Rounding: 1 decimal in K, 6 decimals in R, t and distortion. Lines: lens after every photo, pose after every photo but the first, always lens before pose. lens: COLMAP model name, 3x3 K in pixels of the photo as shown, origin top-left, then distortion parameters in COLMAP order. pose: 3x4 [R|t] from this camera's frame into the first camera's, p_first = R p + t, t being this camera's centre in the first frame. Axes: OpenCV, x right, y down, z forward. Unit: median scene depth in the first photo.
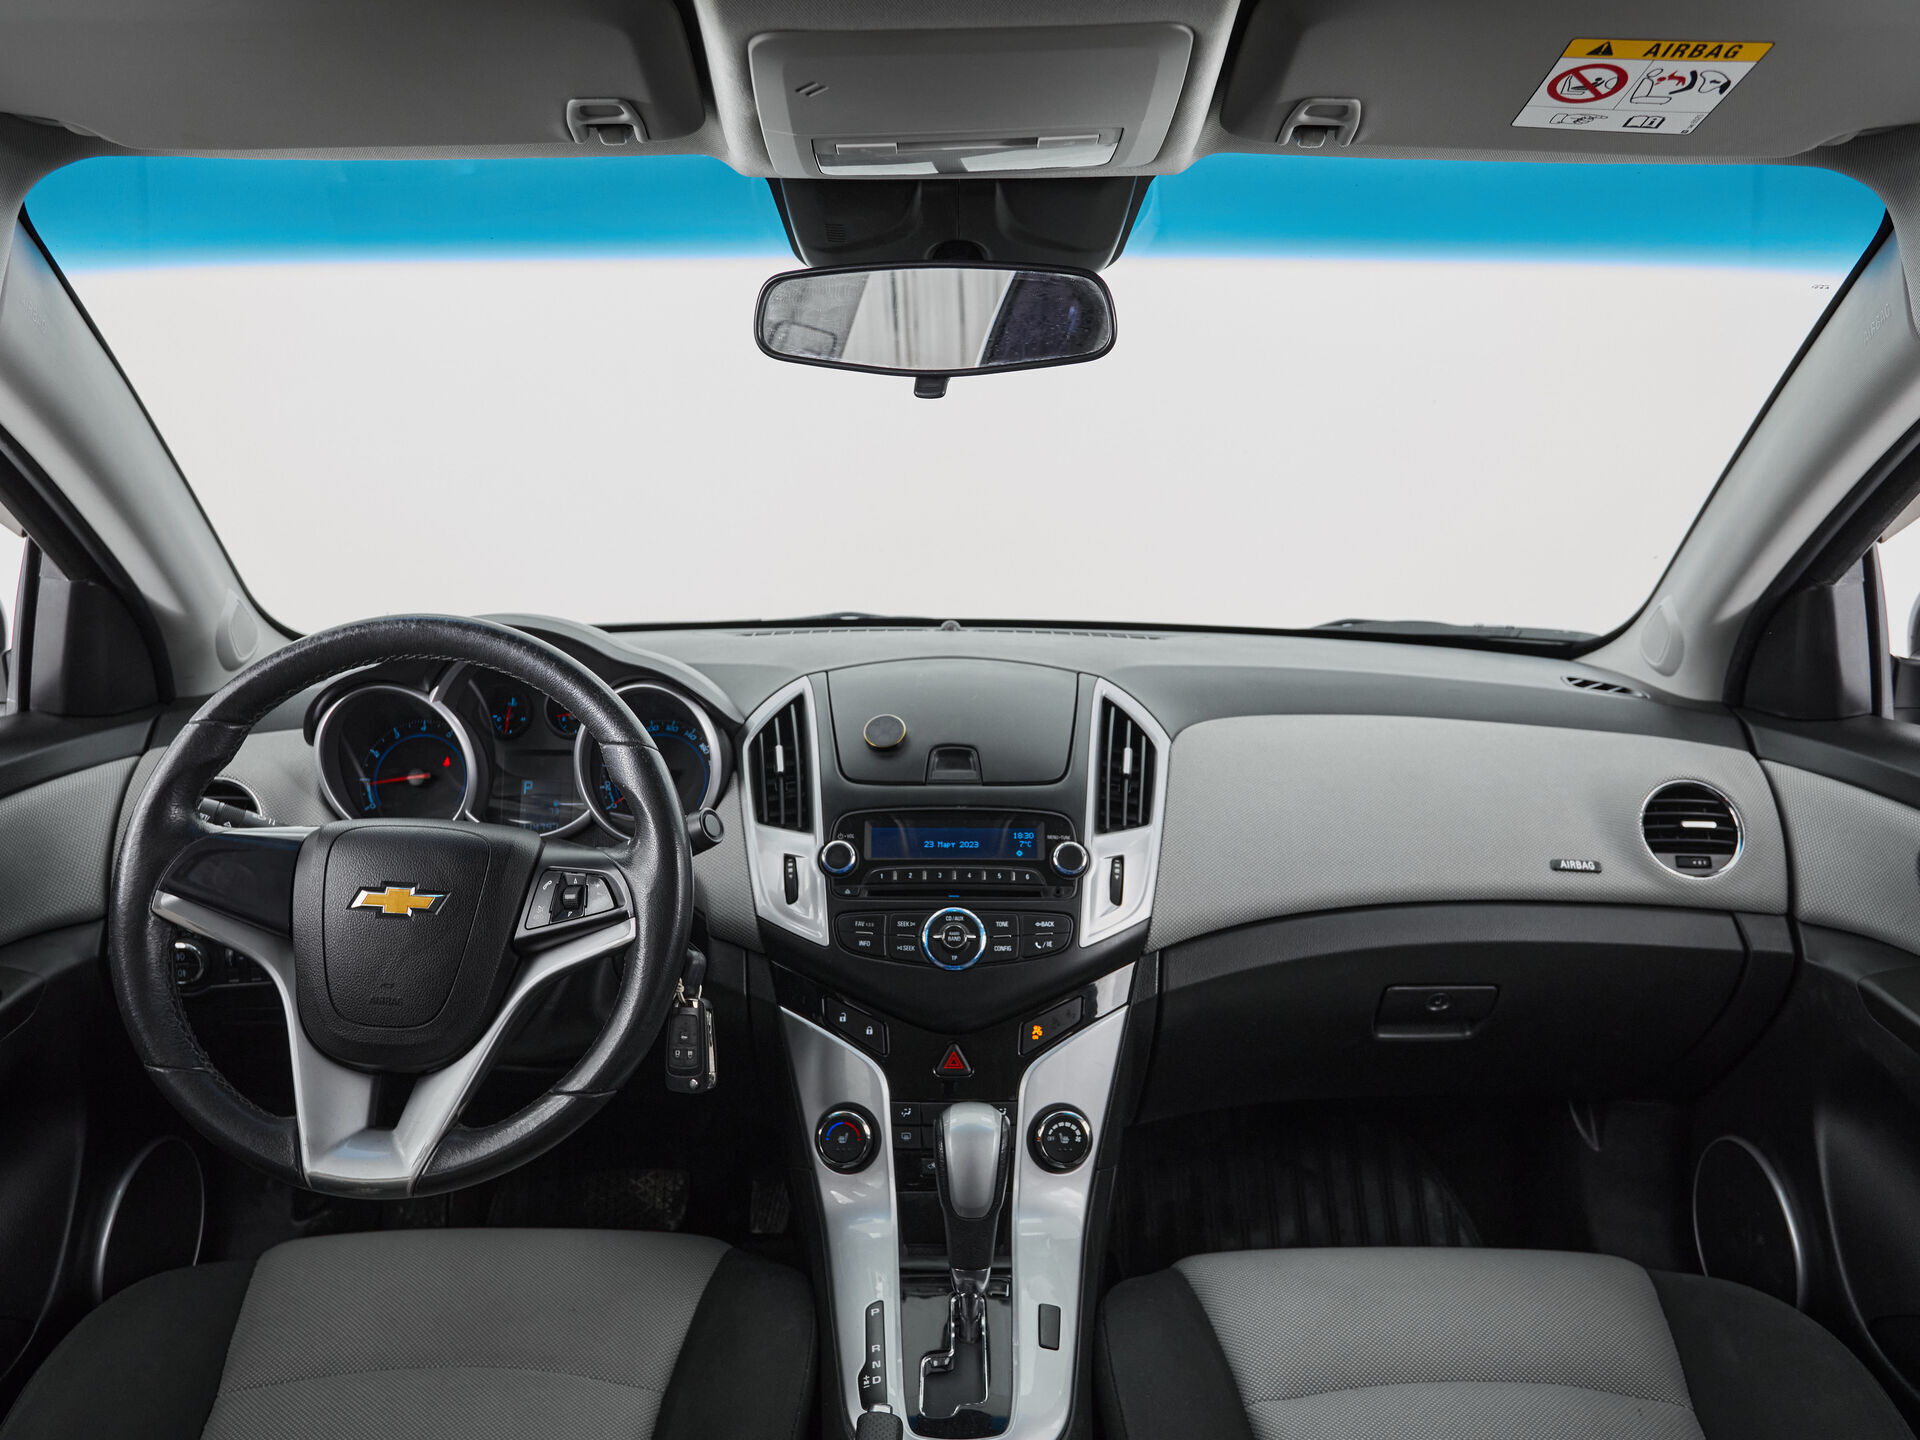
lens RADIAL K [[1448.4, 0, 946.8], [0, 1448.4, 722.3], [0, 0, 1]] dist [-0.061209, 0.063345]
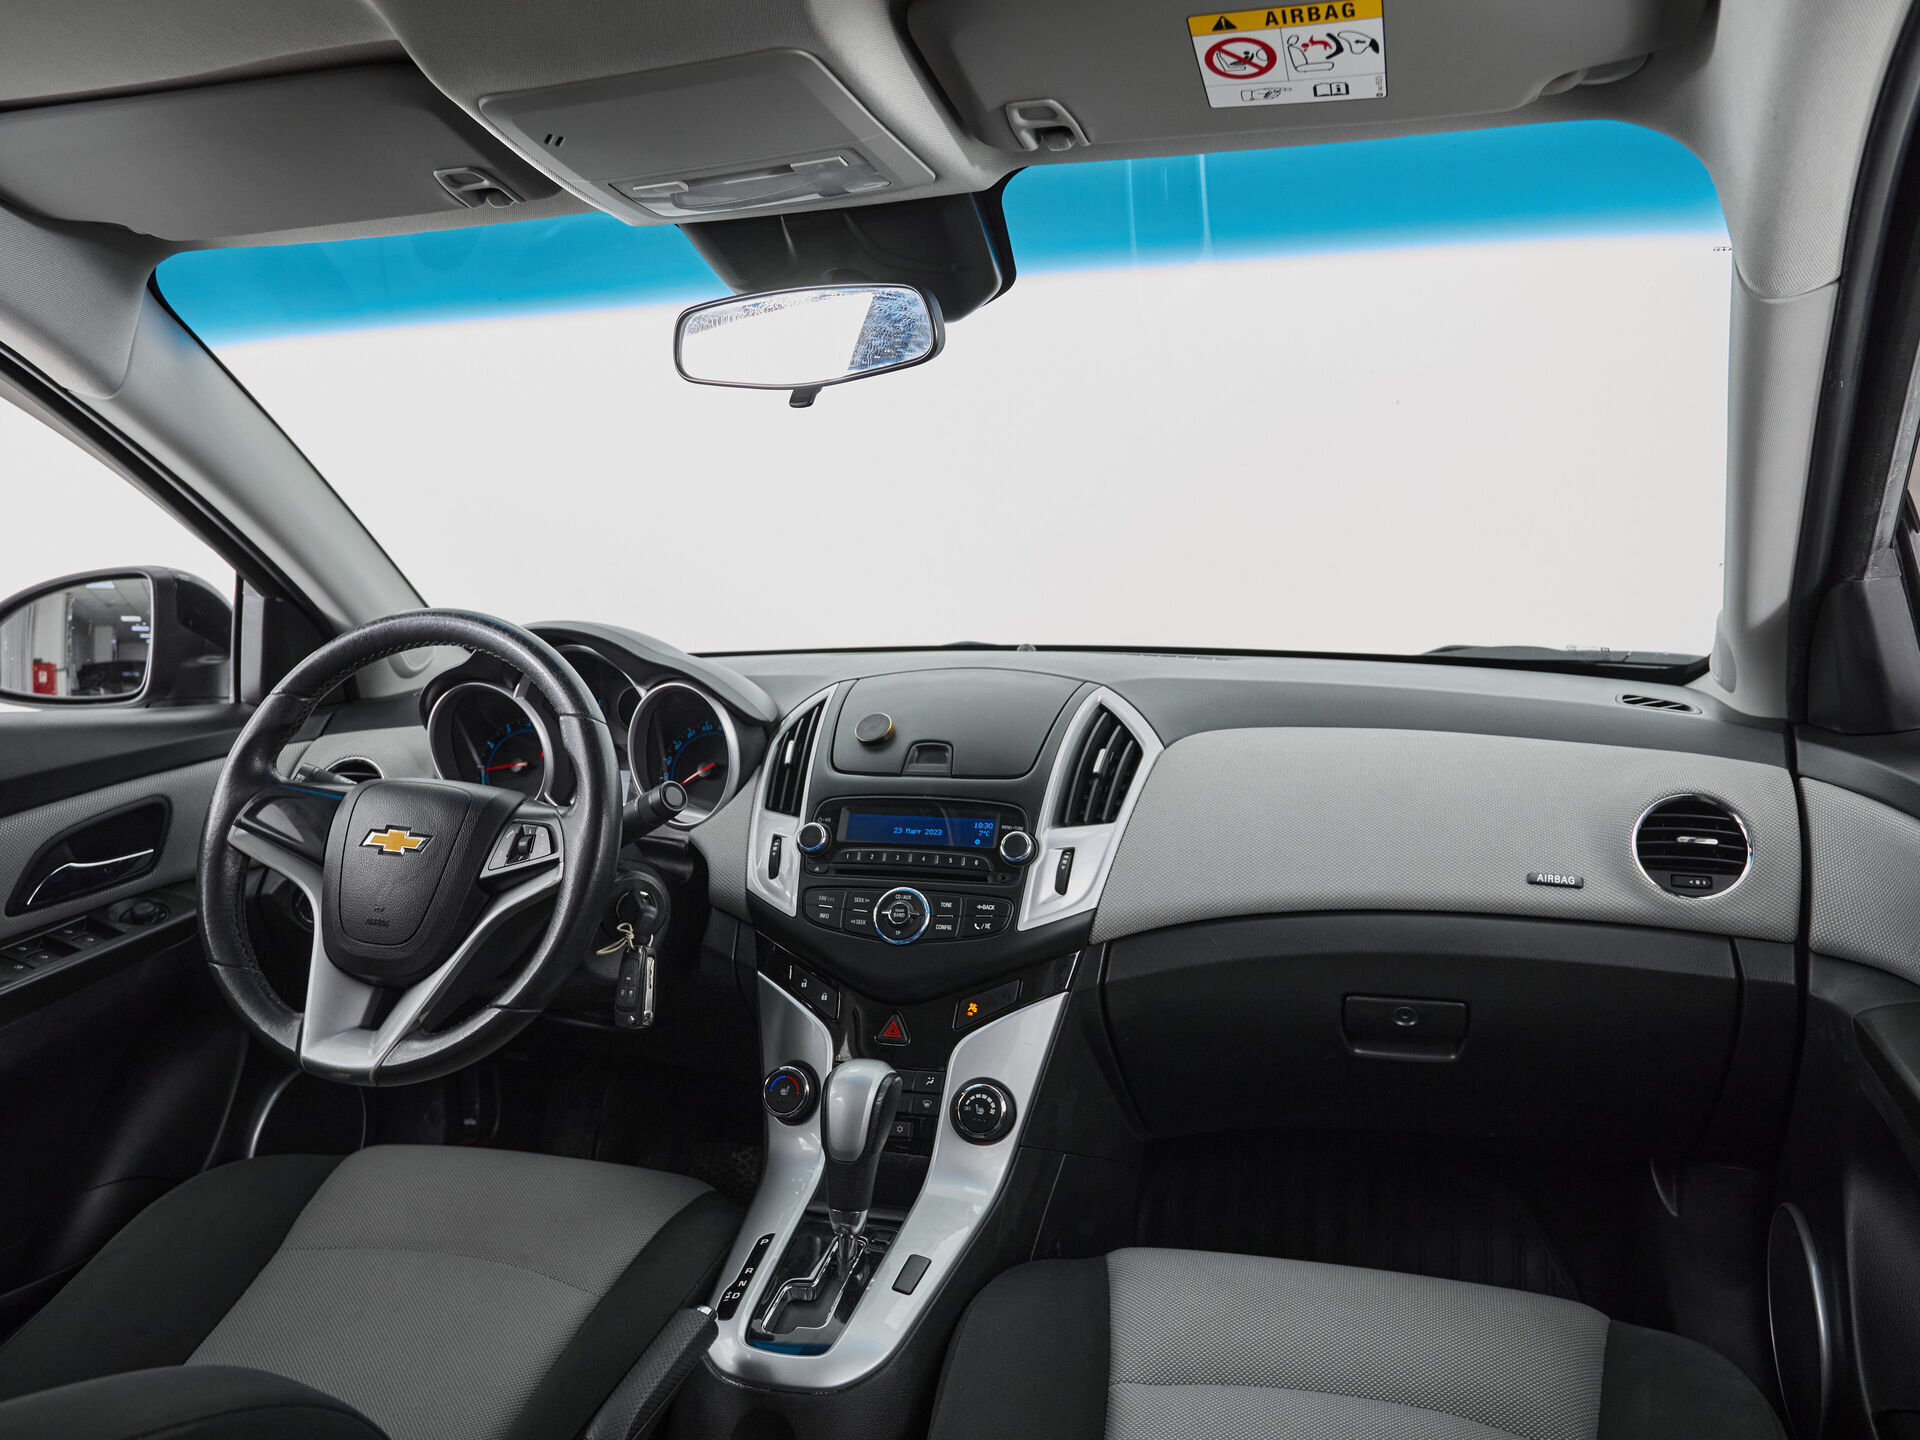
lens RADIAL K [[1433.7, 0, 955.3], [0, 1433.7, 720.7], [0, 0, 1]] dist [-0.058445, 0.057836]
pose [[0.957823, 0.013857, -0.287023, 0.341704], [-0.031399, 0.997903, -0.056604, 0.063204], [0.285637, 0.063228, 0.956250, -0.013701]]
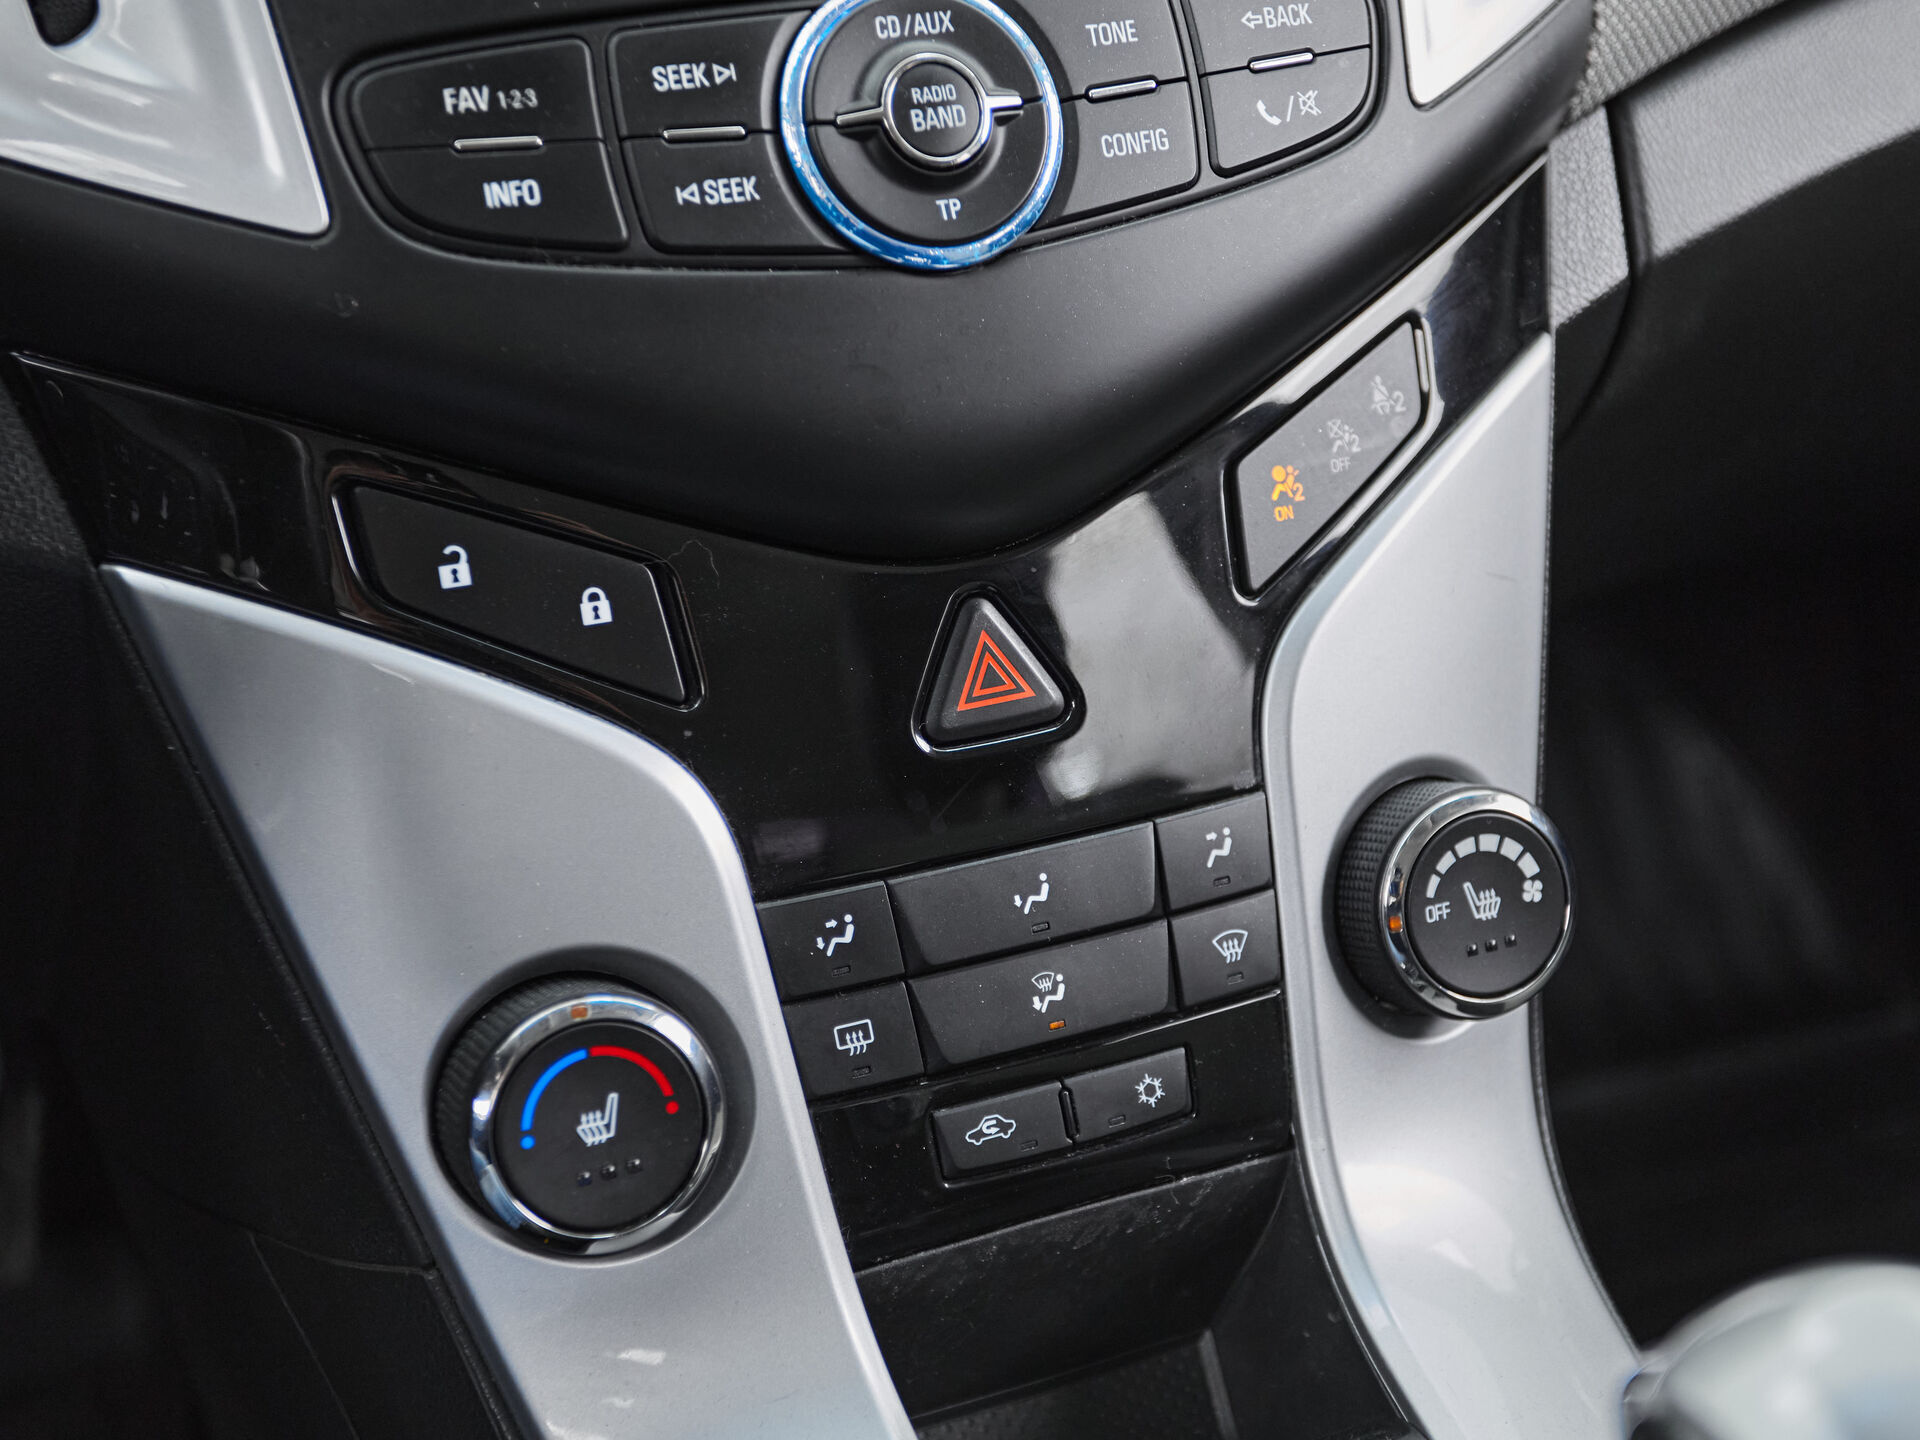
lens RADIAL K [[2515.3, 0, 960.0], [0, 2515.3, 720.0], [0, 0, 1]] dist [0.038457, 0.038988]
pose [[0.920921, -0.187308, 0.341790, -0.132144], [0.077553, 0.947477, 0.310278, 0.116472], [-0.381956, -0.259234, 0.887078, 0.635880]]
